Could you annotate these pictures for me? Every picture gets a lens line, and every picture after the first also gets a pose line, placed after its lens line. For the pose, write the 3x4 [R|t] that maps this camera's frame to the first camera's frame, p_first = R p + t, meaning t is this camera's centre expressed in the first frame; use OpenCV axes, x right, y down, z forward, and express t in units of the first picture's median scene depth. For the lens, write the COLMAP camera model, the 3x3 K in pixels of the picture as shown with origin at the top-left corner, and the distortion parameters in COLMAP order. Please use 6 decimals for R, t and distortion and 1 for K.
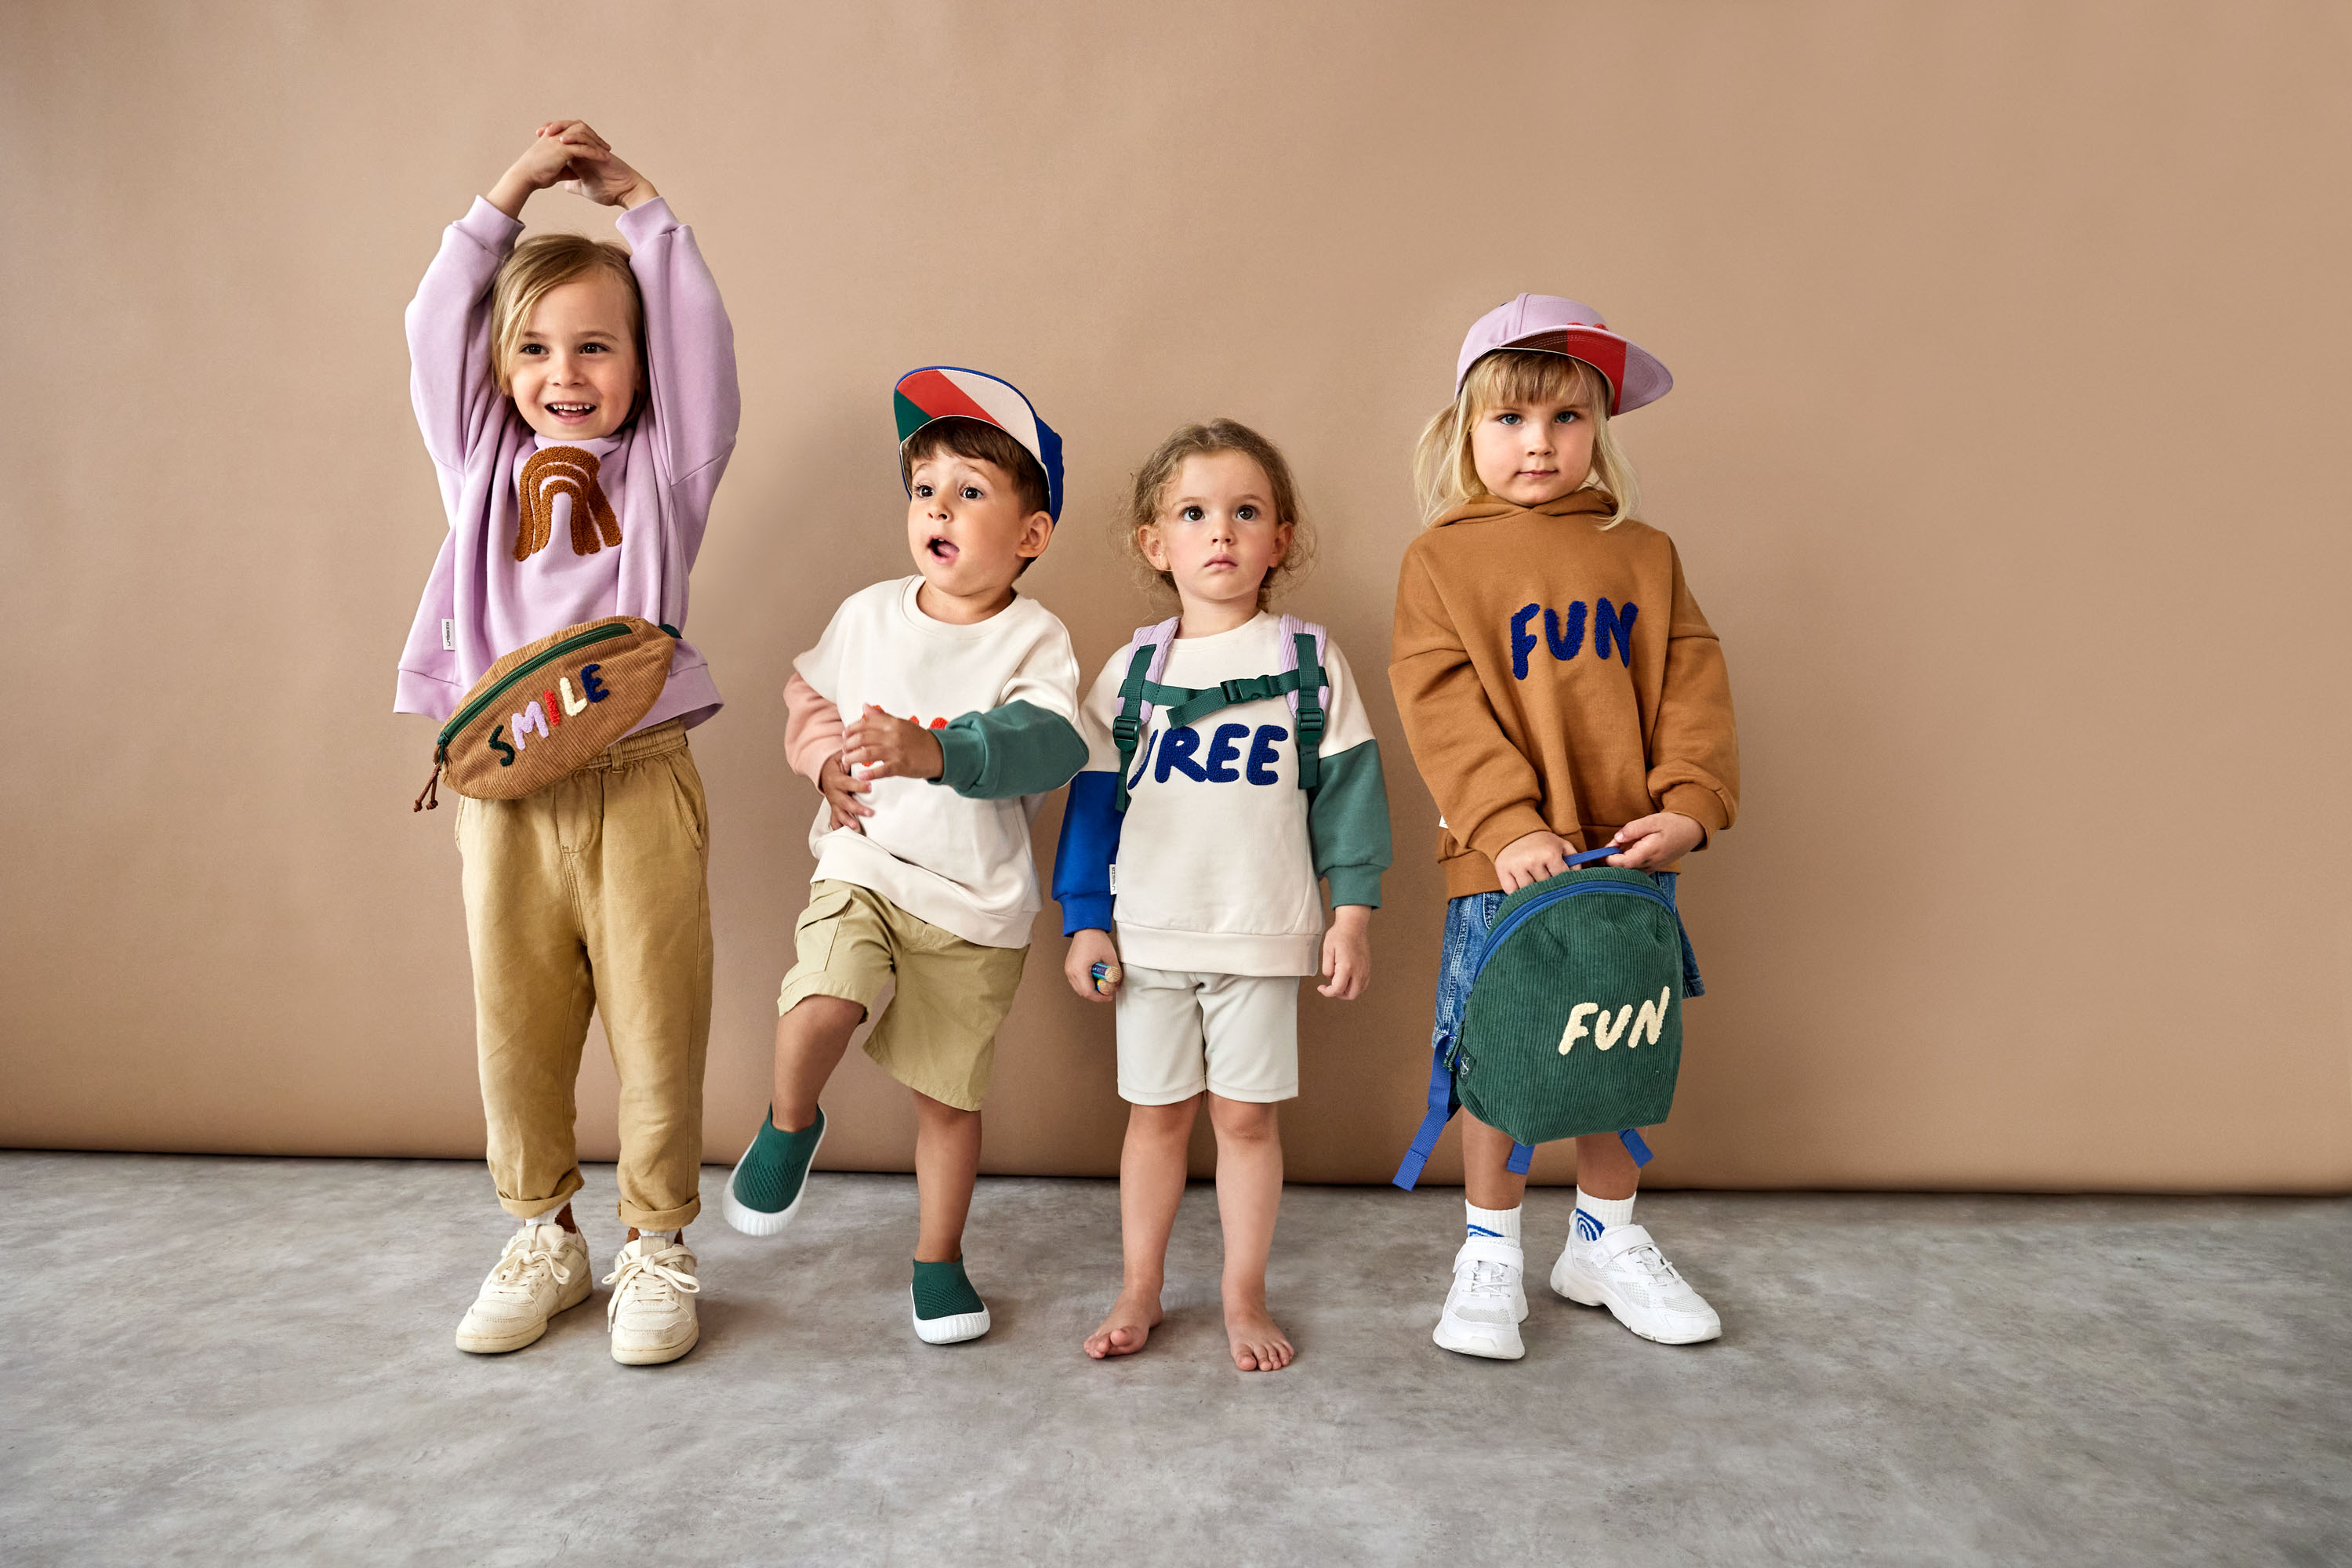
lens RADIAL K [[1599.8, 0, 1173.6], [0, 1599.8, 795.2], [0, 0, 1]] dist [0.000506, -0.000472]
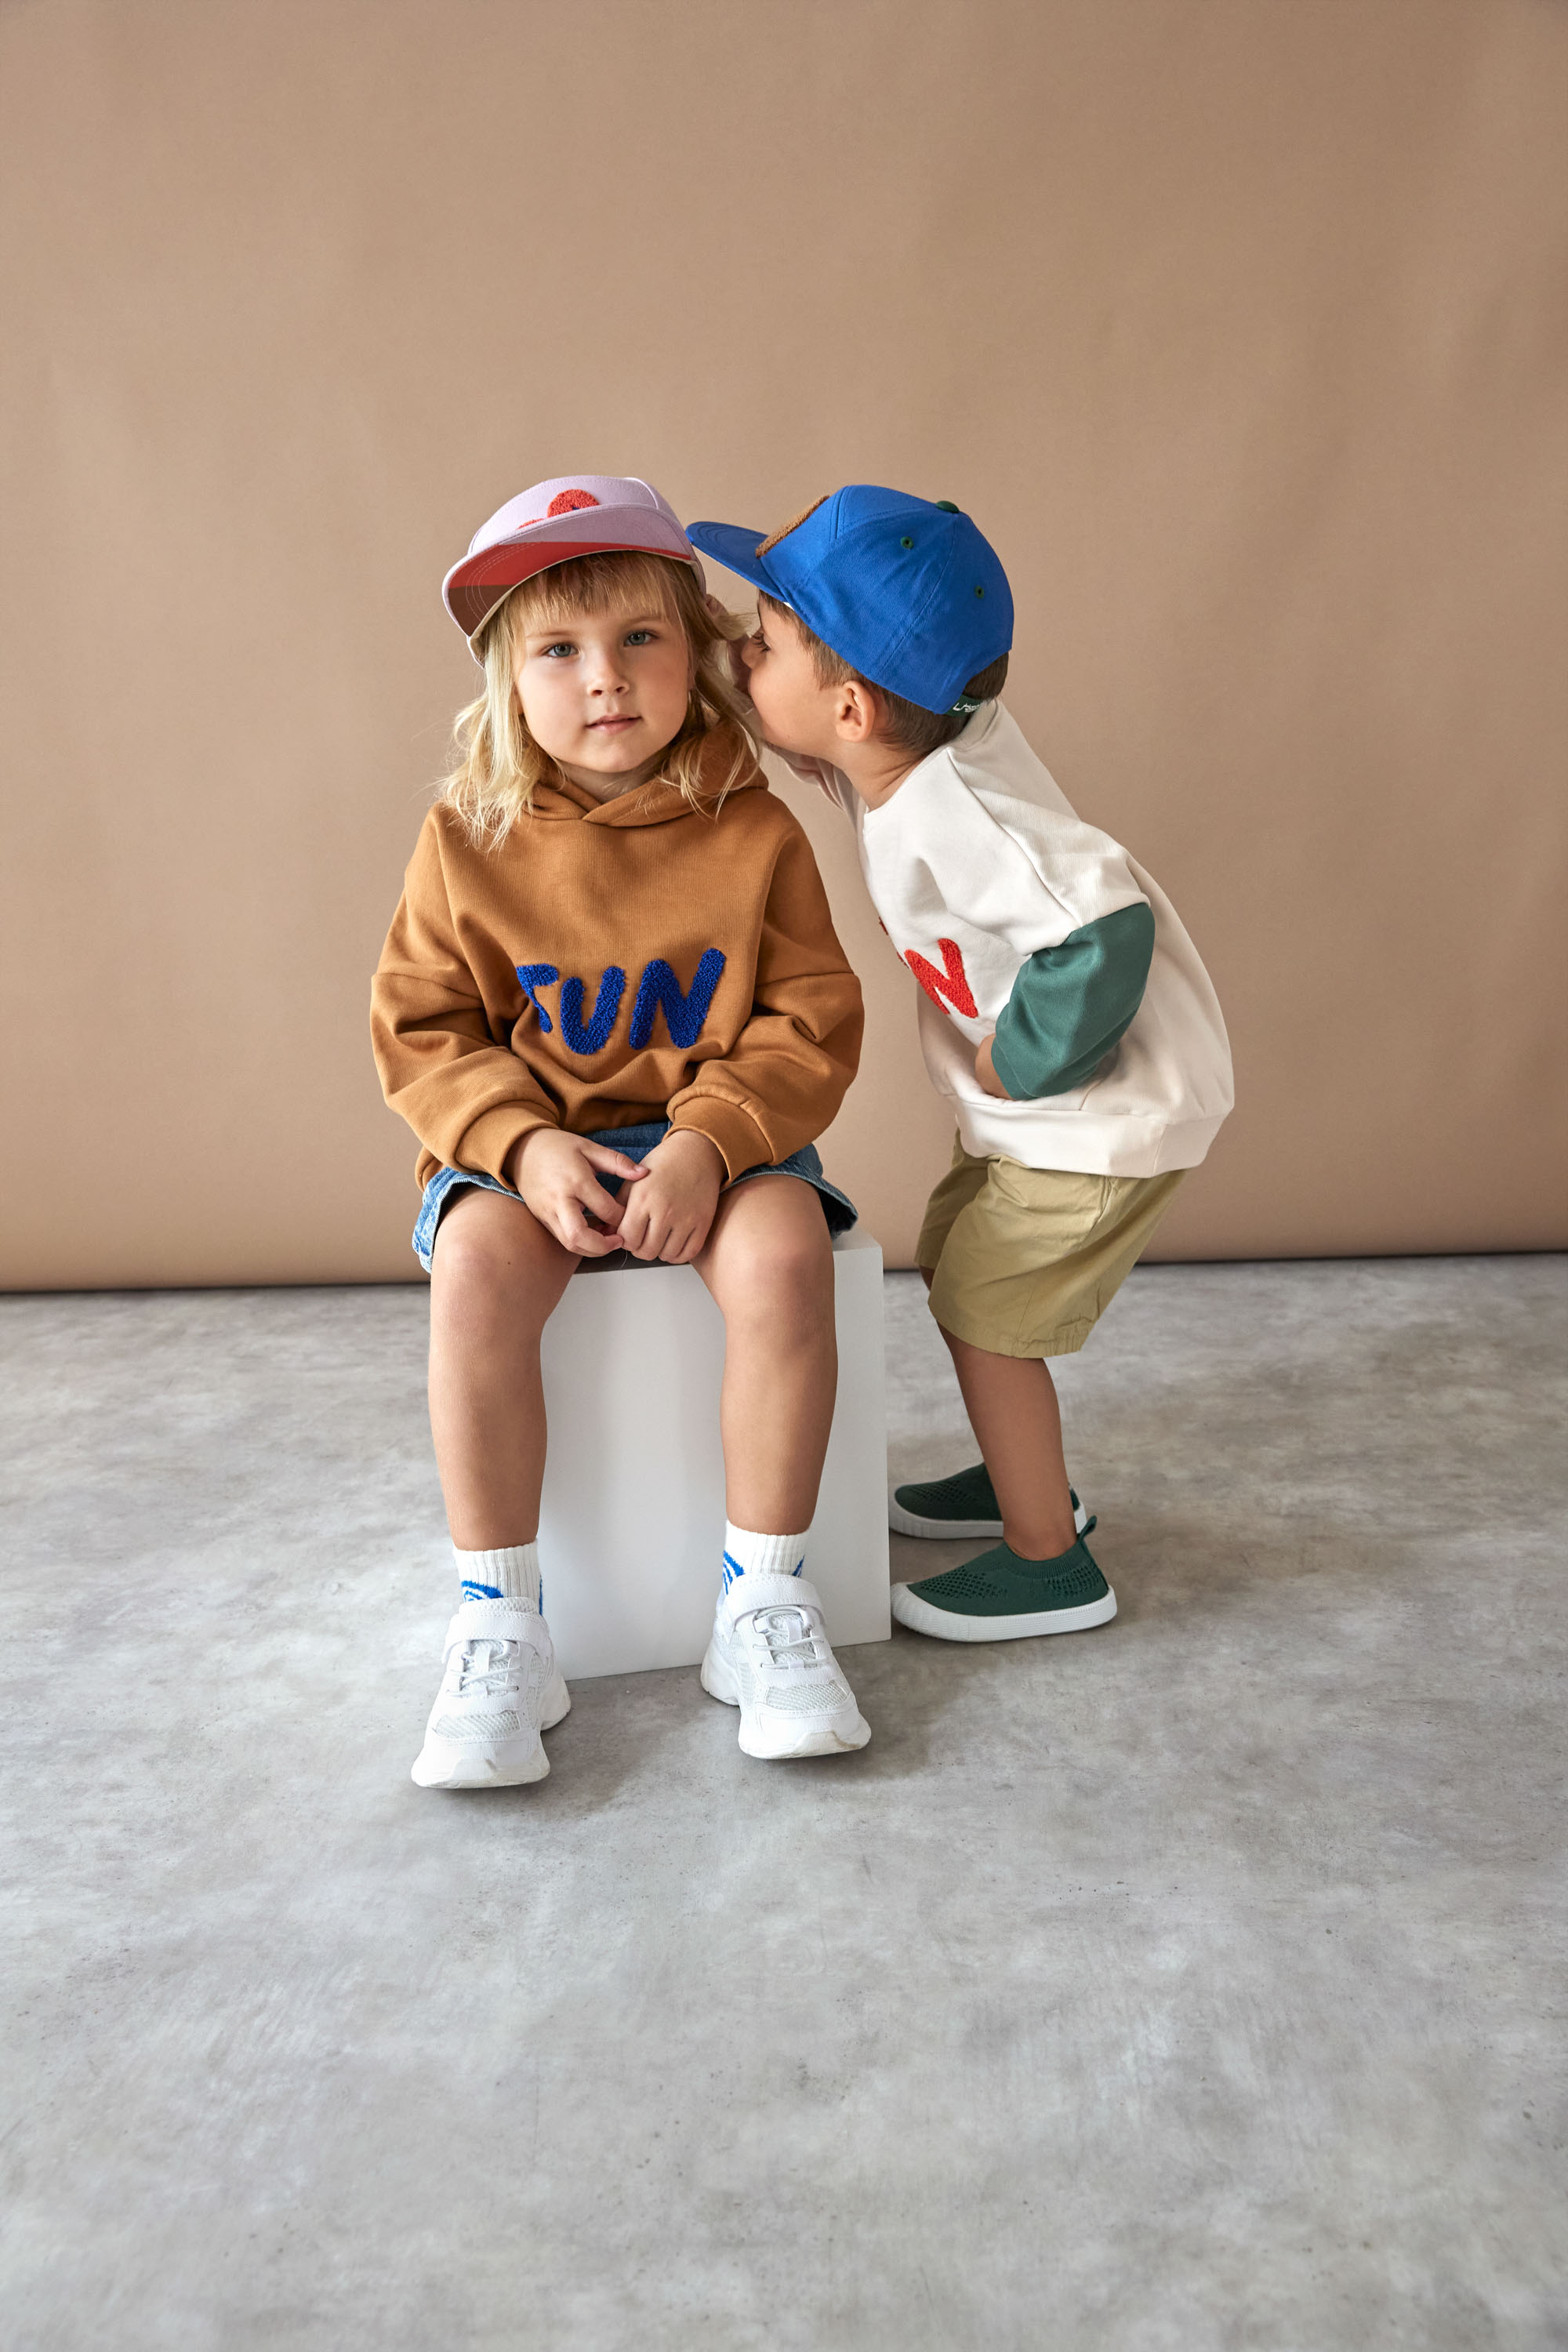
lens RADIAL K [[2237.5, 0, 788.0], [0, 2237.5, 1176.3], [0, 0, 1]] dist [0.008822, 0.000000]
pose [[0.998060, -0.050764, -0.036040, -0.124389], [0.056847, 0.979131, 0.195117, -0.067420], [0.025383, -0.196787, 0.980118, -0.233814]]
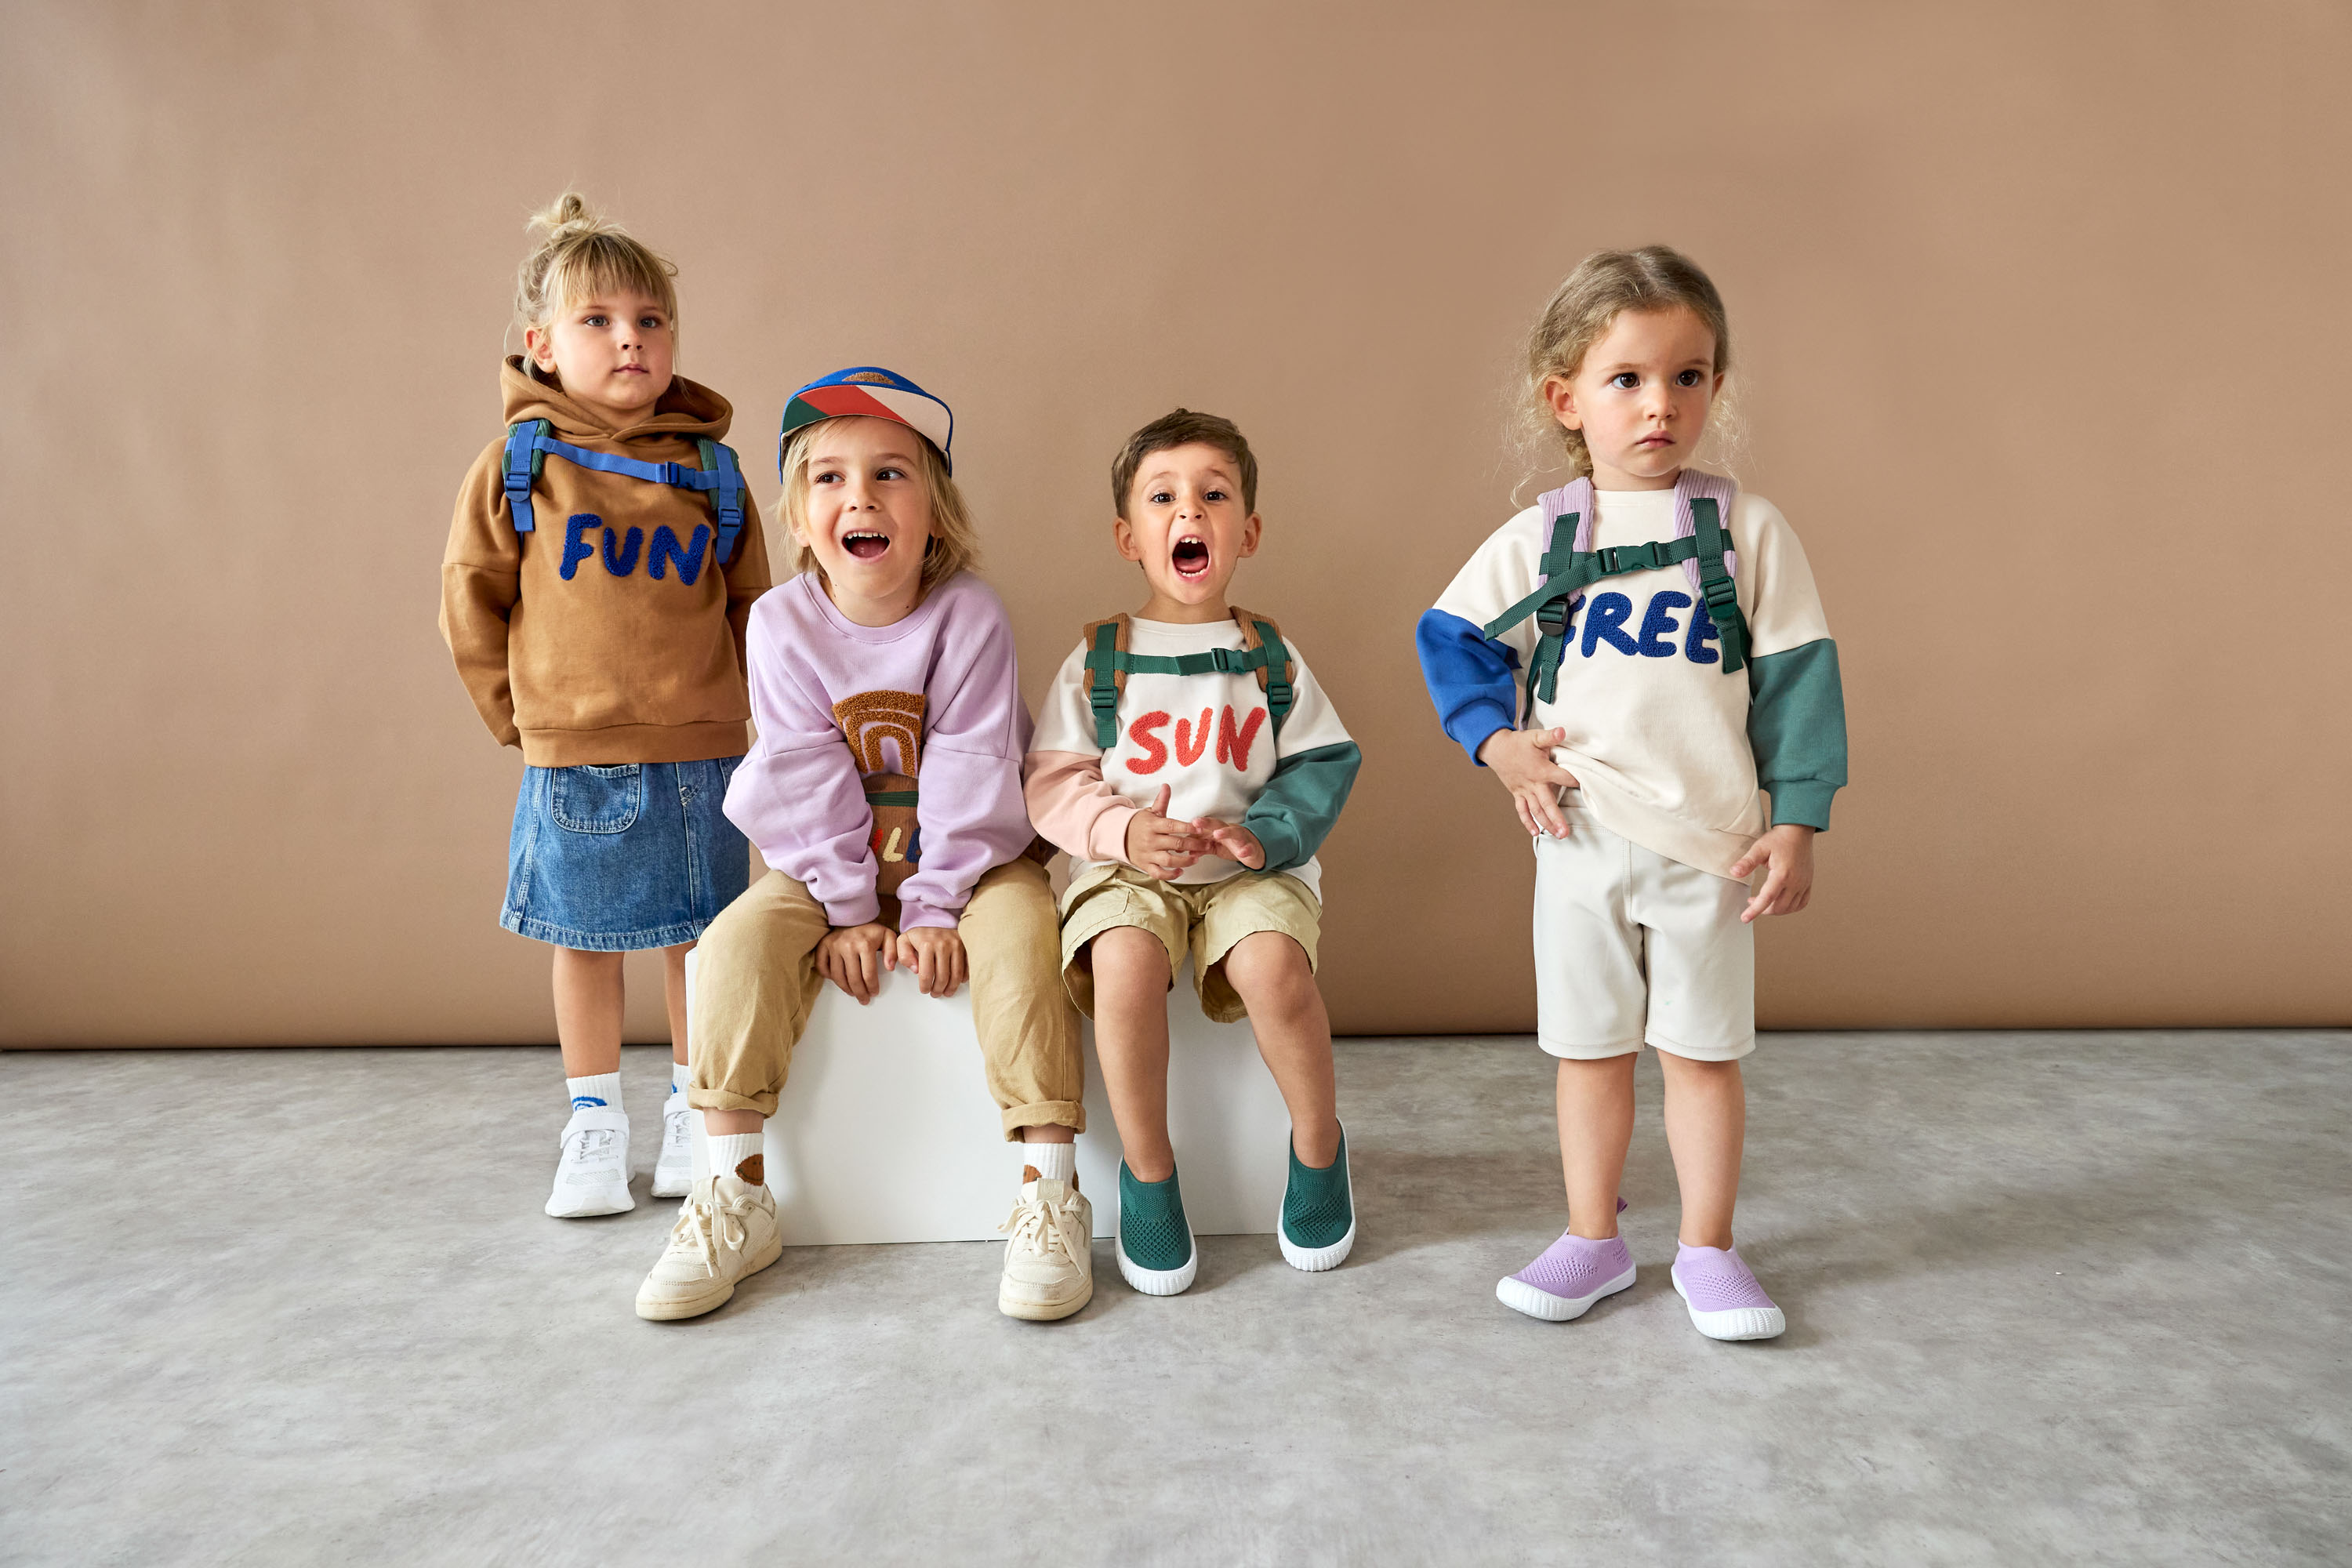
lens RADIAL K [[1599.8, 0, 1178.6], [0, 1599.8, 788.4], [0, 0, 1]] dist [0.000506, -0.000472]
pose [[0.999173, -0.034675, 0.021236, -0.078838], [0.033912, 0.998802, 0.035280, 0.031634], [-0.022434, -0.034530, 0.999152, -0.202360]]
